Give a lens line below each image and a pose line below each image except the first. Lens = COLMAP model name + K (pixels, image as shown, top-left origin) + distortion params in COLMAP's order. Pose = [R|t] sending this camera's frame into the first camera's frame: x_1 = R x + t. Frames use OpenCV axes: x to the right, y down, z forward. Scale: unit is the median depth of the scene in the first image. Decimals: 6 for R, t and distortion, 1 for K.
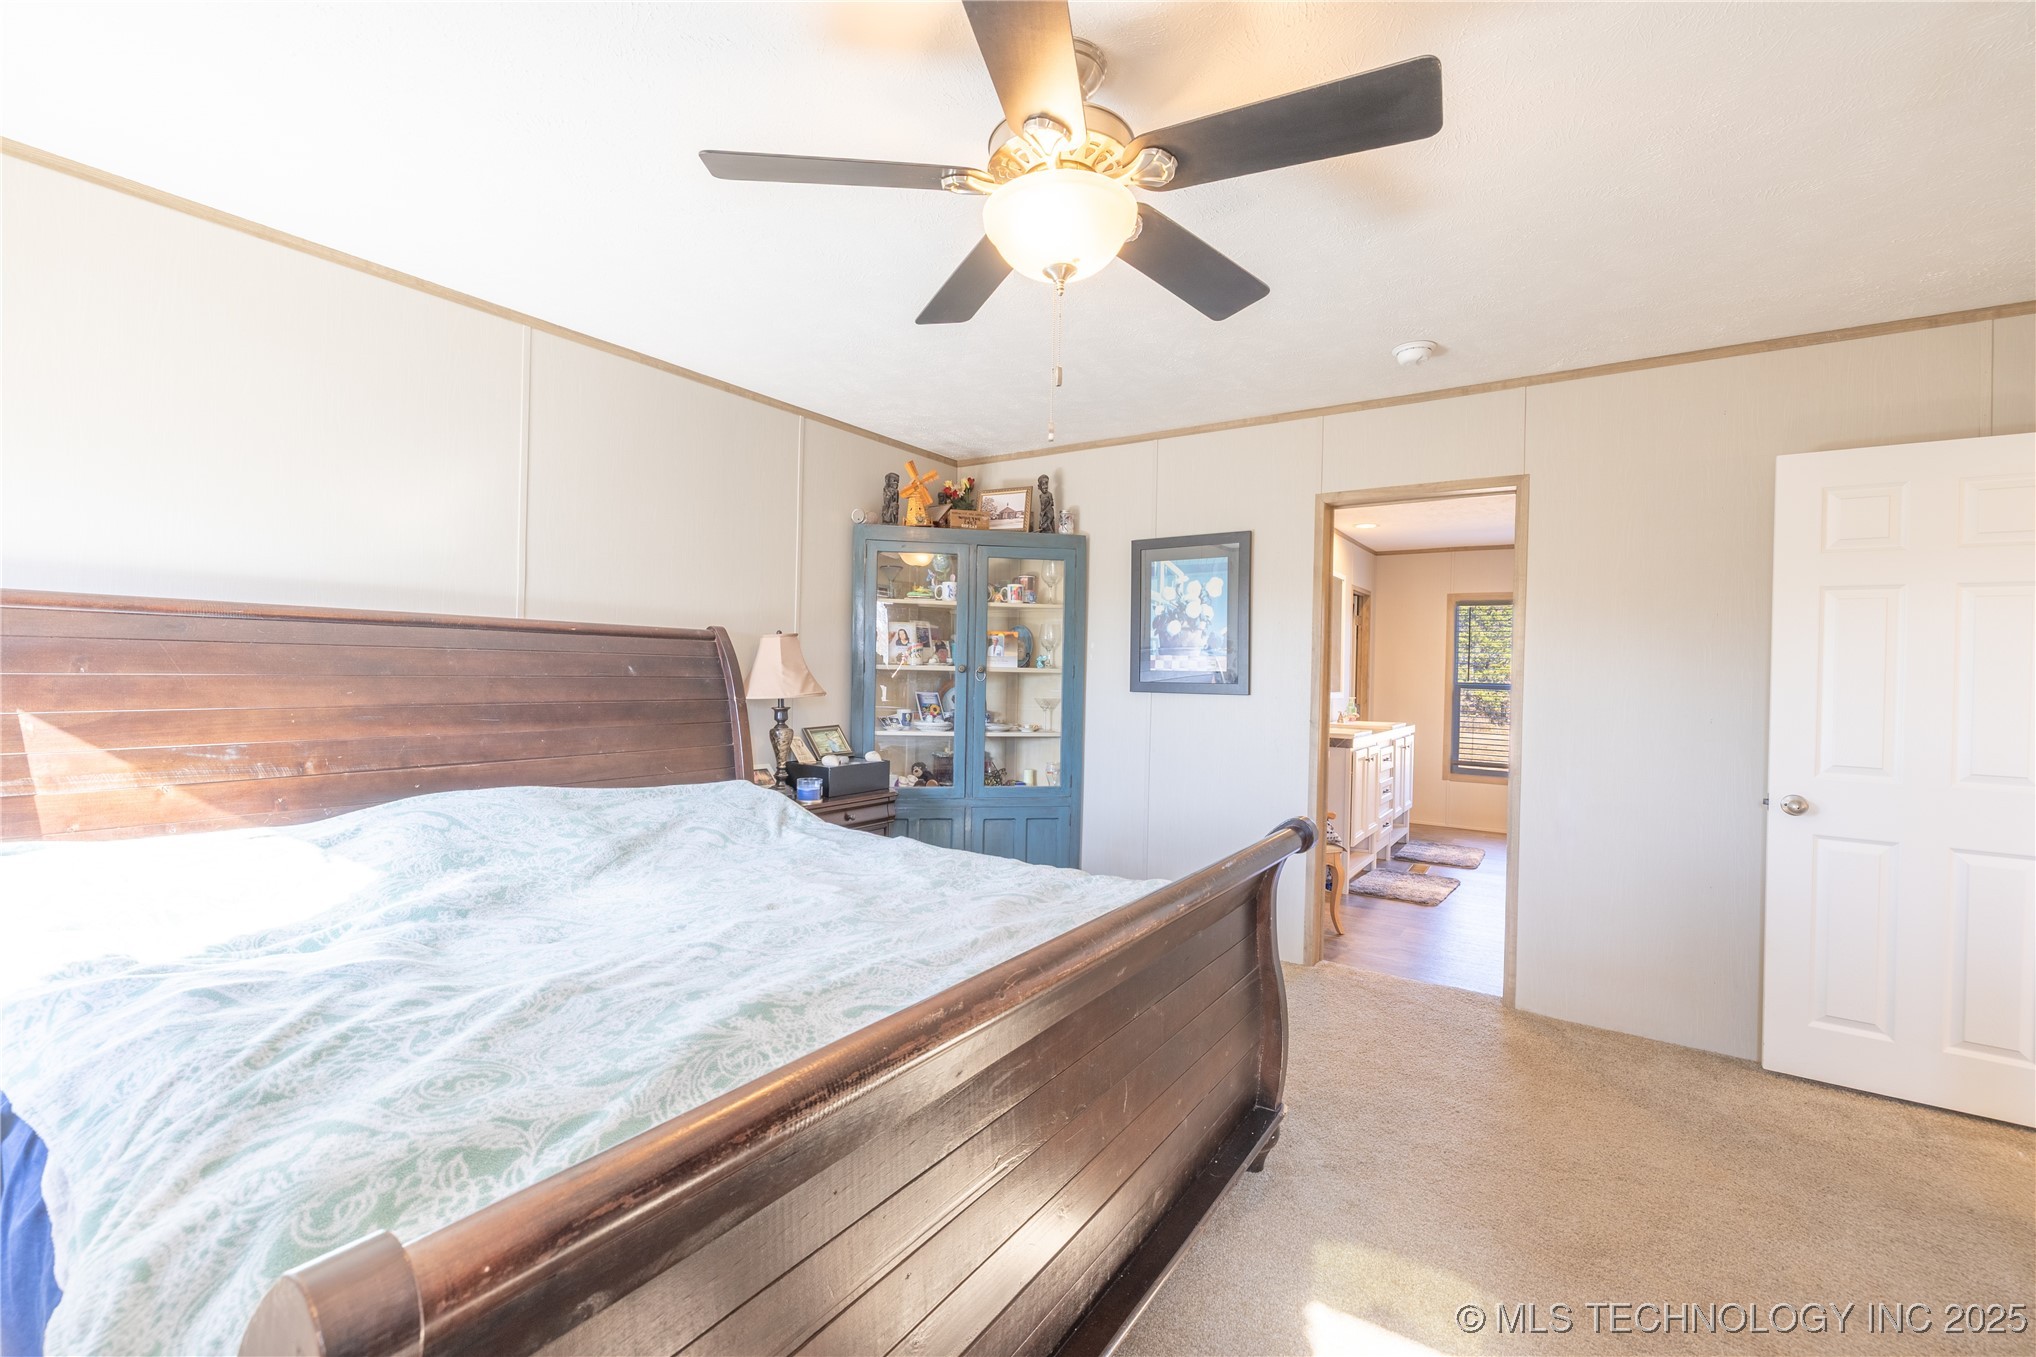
lens RADIAL K [[882.4, 0, 1011.2], [0, 882.4, 675.9], [0, 0, 1]] dist [-0.006671, 0.005776]
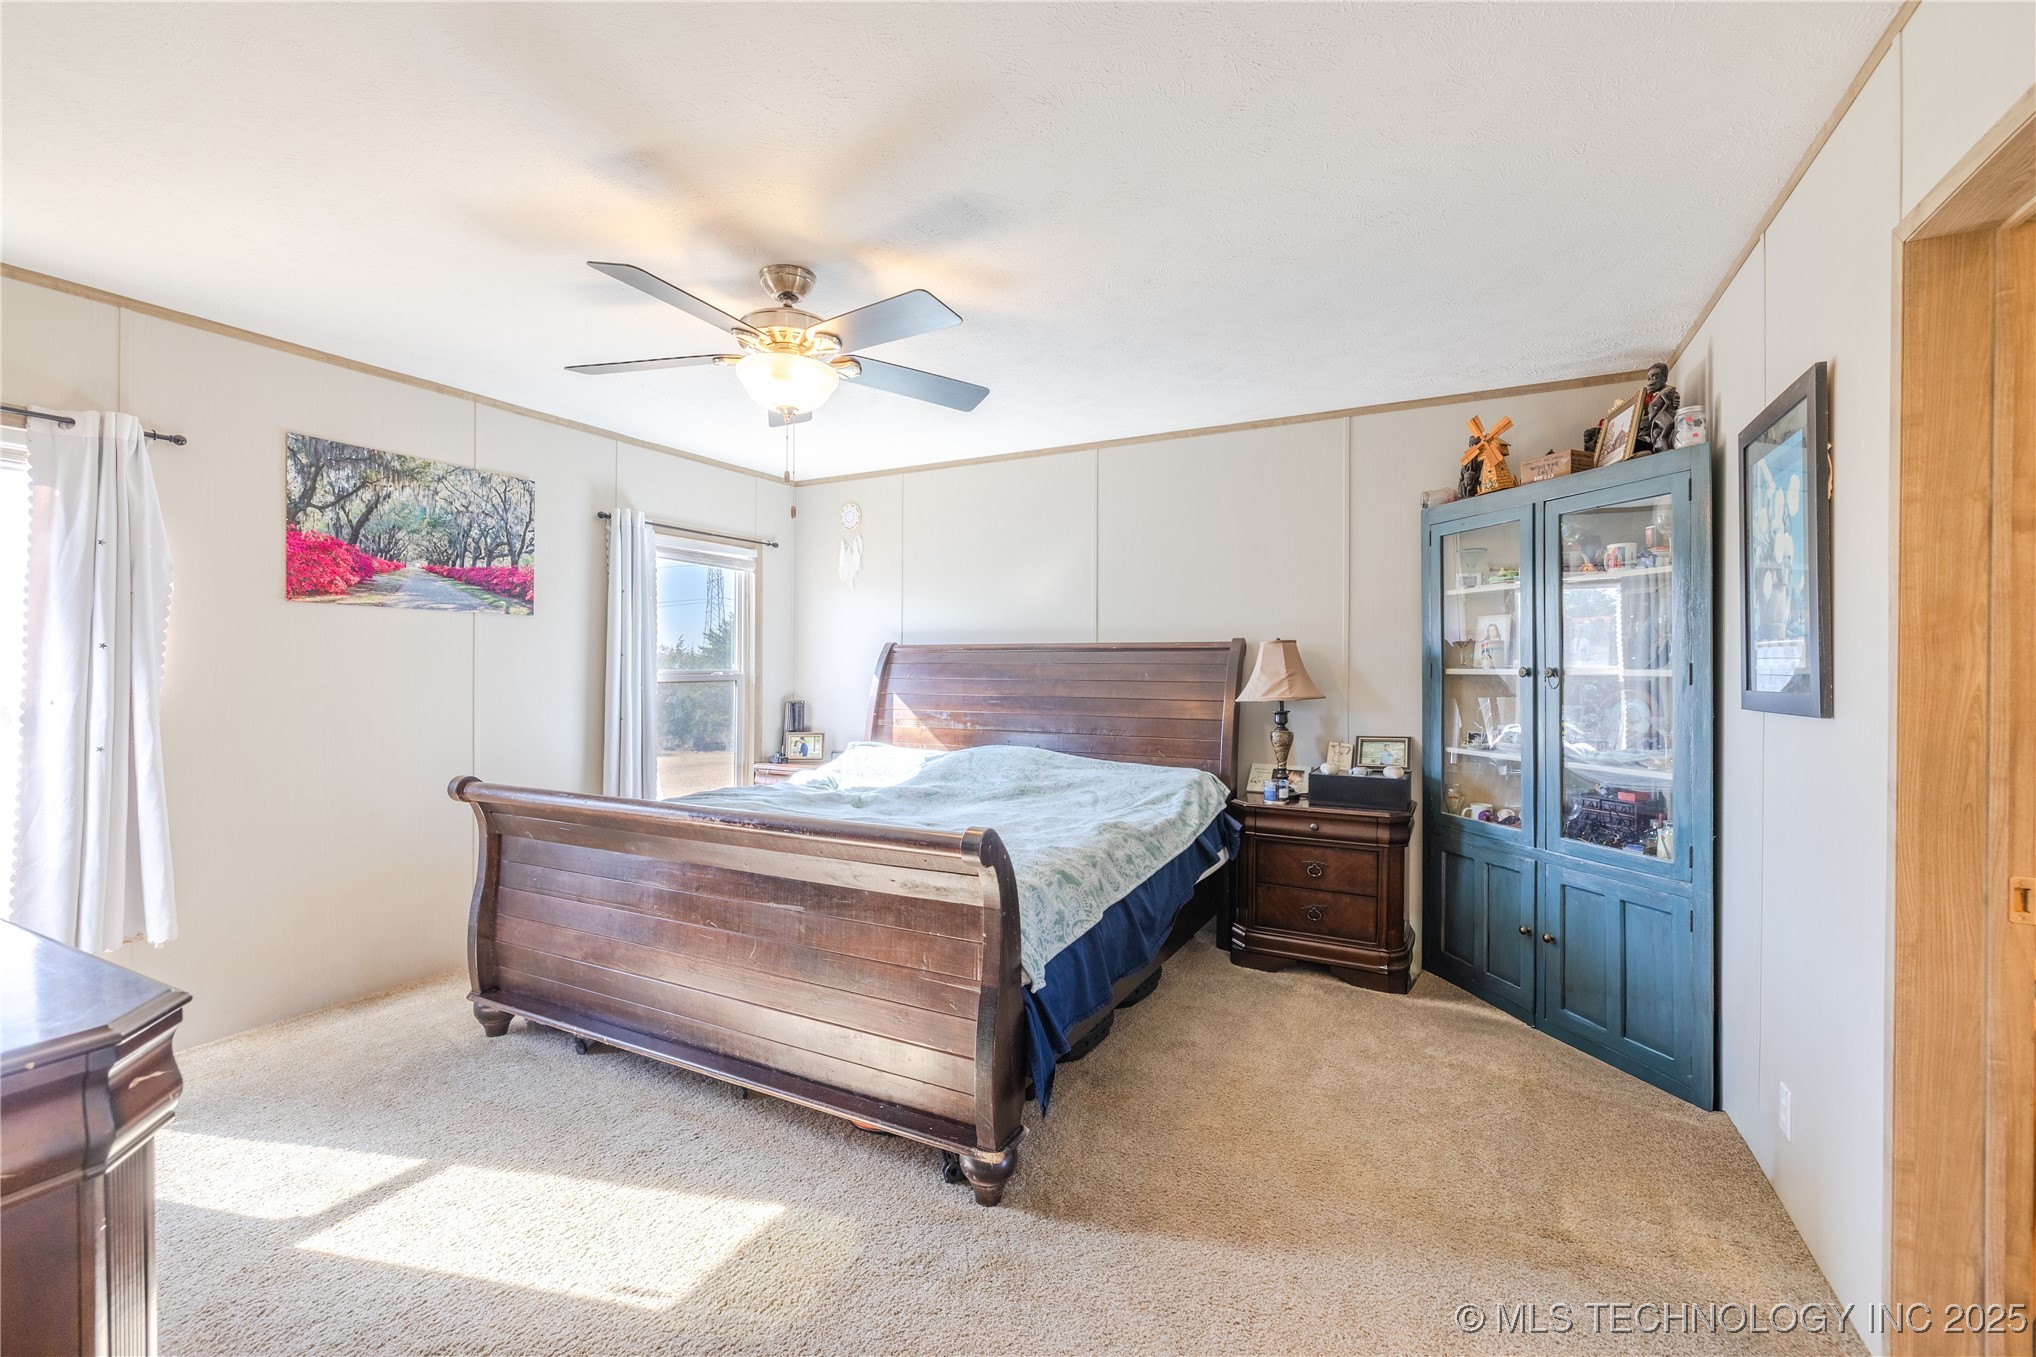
lens RADIAL K [[882.4, 0, 1010.9], [0, 882.4, 675.3], [0, 0, 1]] dist [-0.006671, 0.005776]
pose [[0.074028, -0.011359, -0.997191, 0.789633], [-0.007332, 0.999902, -0.011934, 0.008737], [0.997229, 0.008195, 0.073938, 0.620081]]
